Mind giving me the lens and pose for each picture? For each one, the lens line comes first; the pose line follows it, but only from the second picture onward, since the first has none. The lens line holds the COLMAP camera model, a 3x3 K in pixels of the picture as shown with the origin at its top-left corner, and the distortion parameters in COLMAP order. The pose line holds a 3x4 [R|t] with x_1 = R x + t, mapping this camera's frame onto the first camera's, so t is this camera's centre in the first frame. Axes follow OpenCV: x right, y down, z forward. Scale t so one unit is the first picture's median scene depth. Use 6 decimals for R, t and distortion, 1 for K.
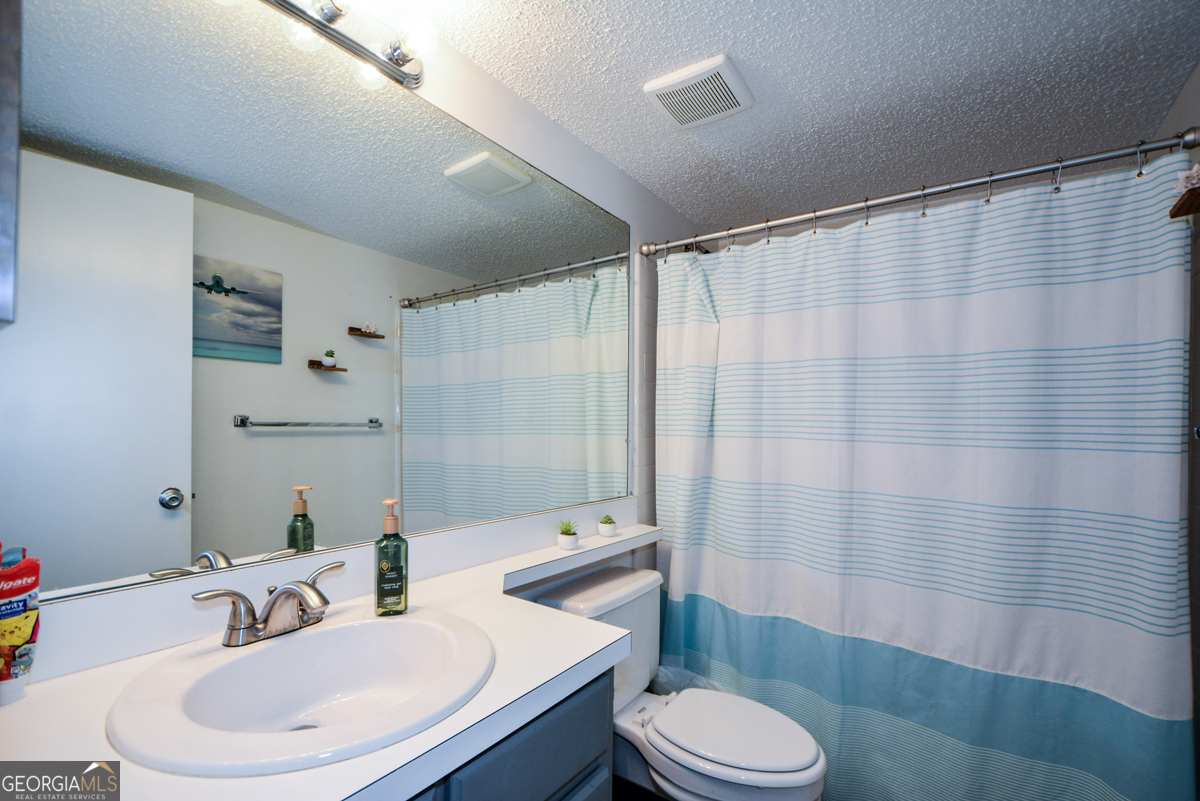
lens RADIAL K [[525.1, 0, 595.1], [0, 525.1, 410.3], [0, 0, 1]] dist [0.007185, -0.001958]
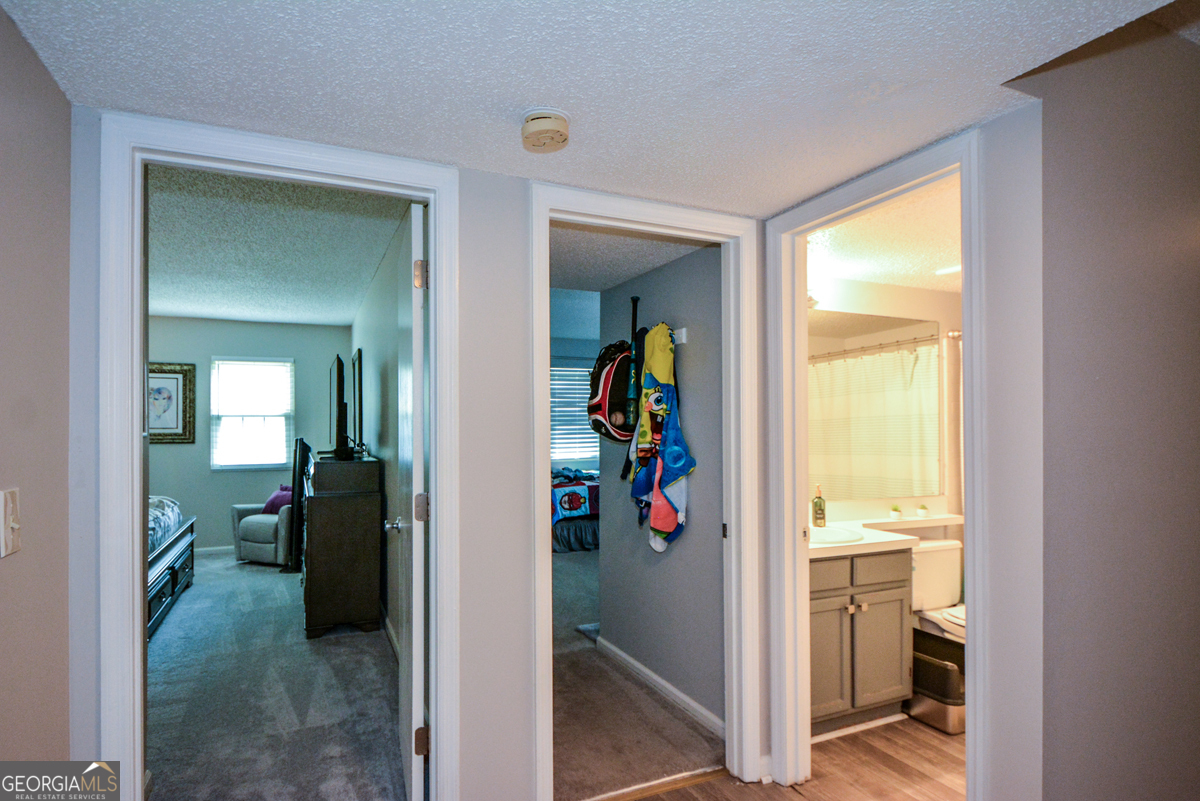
lens RADIAL K [[654.8, 0, 597.9], [0, 654.8, 434.9], [0, 0, 1]] dist [-0.001708, 0.000118]
pose [[0.874810, -0.013414, -0.484280, 0.113948], [0.027732, 0.999364, 0.022413, -0.085761], [0.483671, -0.033038, 0.874626, -1.154985]]
